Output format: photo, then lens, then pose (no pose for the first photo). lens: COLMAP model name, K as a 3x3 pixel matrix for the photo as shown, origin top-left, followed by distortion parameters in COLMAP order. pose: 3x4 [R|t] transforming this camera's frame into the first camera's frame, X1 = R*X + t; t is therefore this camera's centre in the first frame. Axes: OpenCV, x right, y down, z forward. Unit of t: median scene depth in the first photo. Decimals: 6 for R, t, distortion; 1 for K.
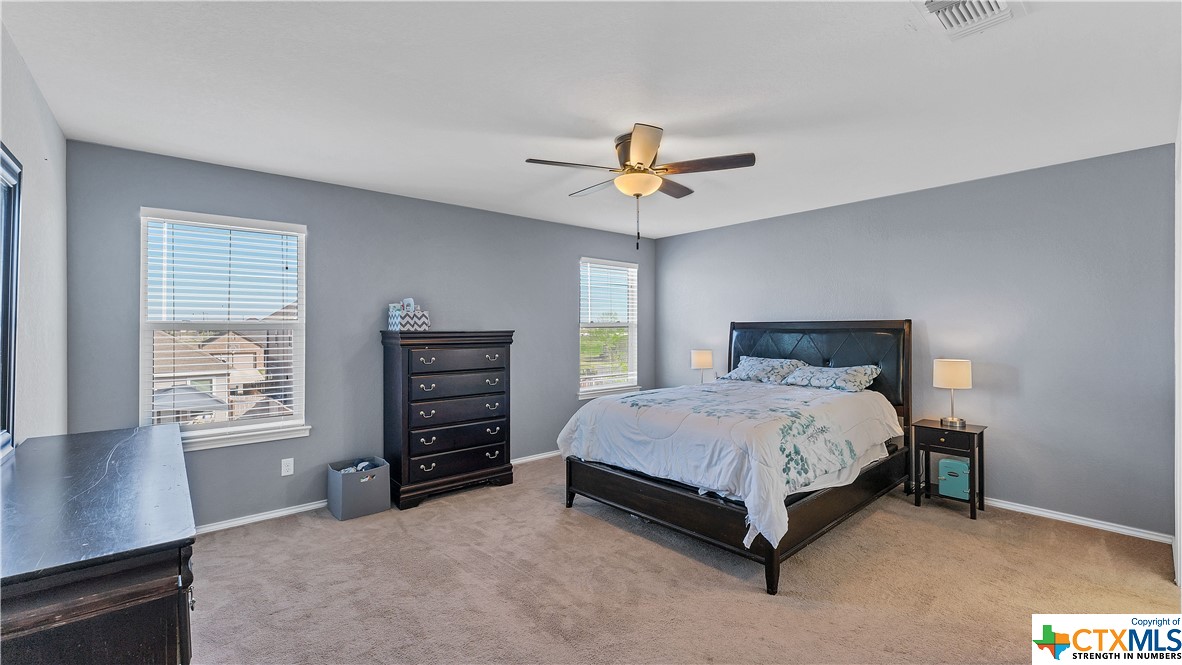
lens RADIAL K [[495.6, 0, 602.4], [0, 495.6, 332.5], [0, 0, 1]] dist [-0.001866, 0.000230]
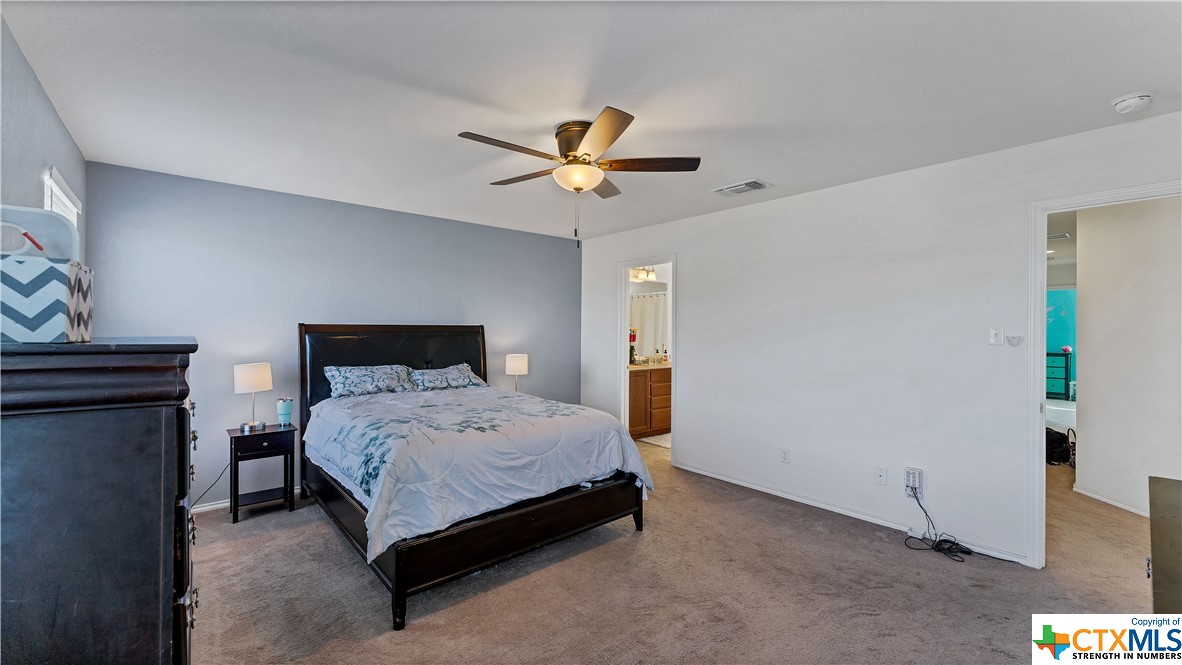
lens RADIAL K [[479.4, 0, 591.0], [0, 479.4, 332.5], [0, 0, 1]] dist [-0.002360, 0.000023]
pose [[0.014931, -0.000074, 0.999889, -0.675245], [0.009367, 0.999956, -0.000066, -0.005646], [-0.999845, 0.009367, 0.014931, 0.785592]]
